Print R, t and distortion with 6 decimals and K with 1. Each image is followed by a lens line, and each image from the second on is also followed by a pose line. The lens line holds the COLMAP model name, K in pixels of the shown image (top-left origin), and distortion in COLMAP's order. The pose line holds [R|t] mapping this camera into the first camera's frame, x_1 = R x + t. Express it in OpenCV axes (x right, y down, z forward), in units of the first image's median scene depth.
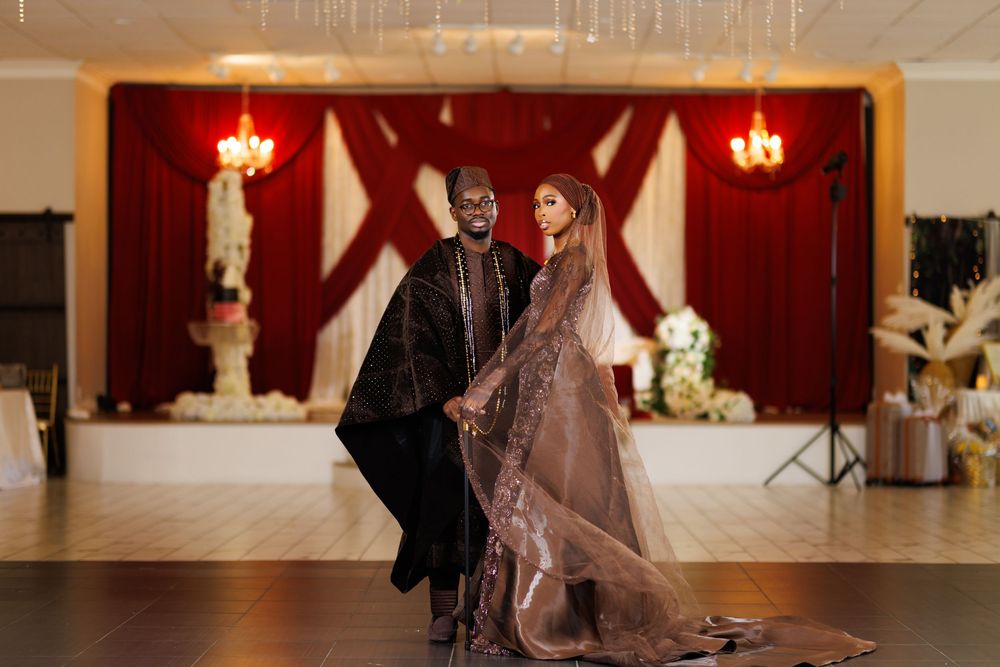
lens RADIAL K [[2466.7, 0, 500.0], [0, 2466.7, 333.5], [0, 0, 1]] dist [-0.018371, -0.044485]
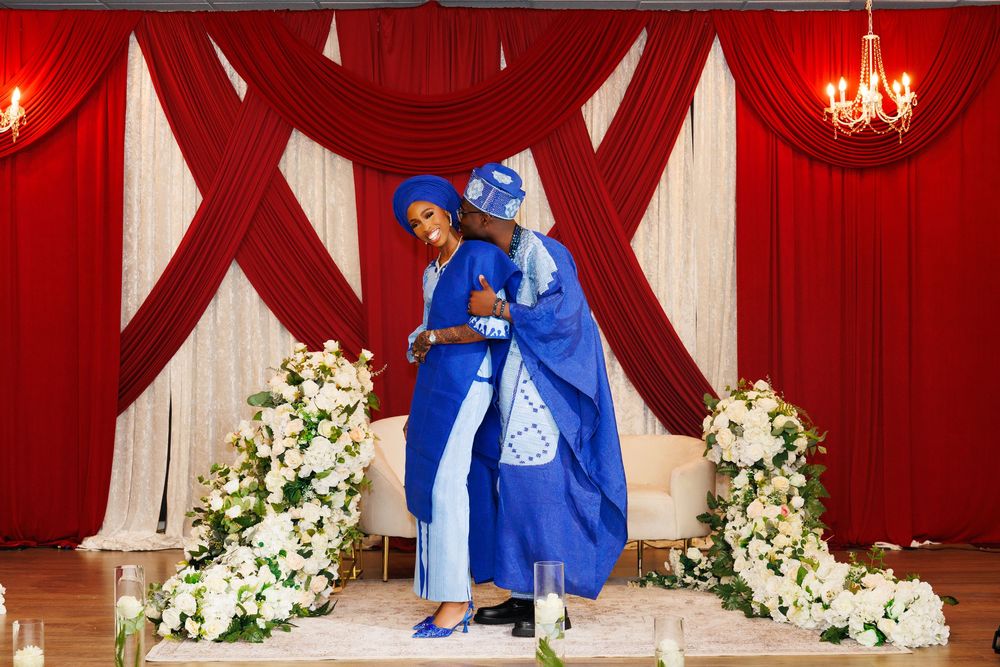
lens RADIAL K [[2924.3, 0, 500.0], [0, 2924.3, 333.5], [0, 0, 1]] dist [0.046753, 0.119504]
pose [[0.999795, -0.010023, 0.017577, 0.005487], [0.010160, 0.999919, -0.007711, -0.014815], [-0.017498, 0.007888, 0.999816, 0.310071]]
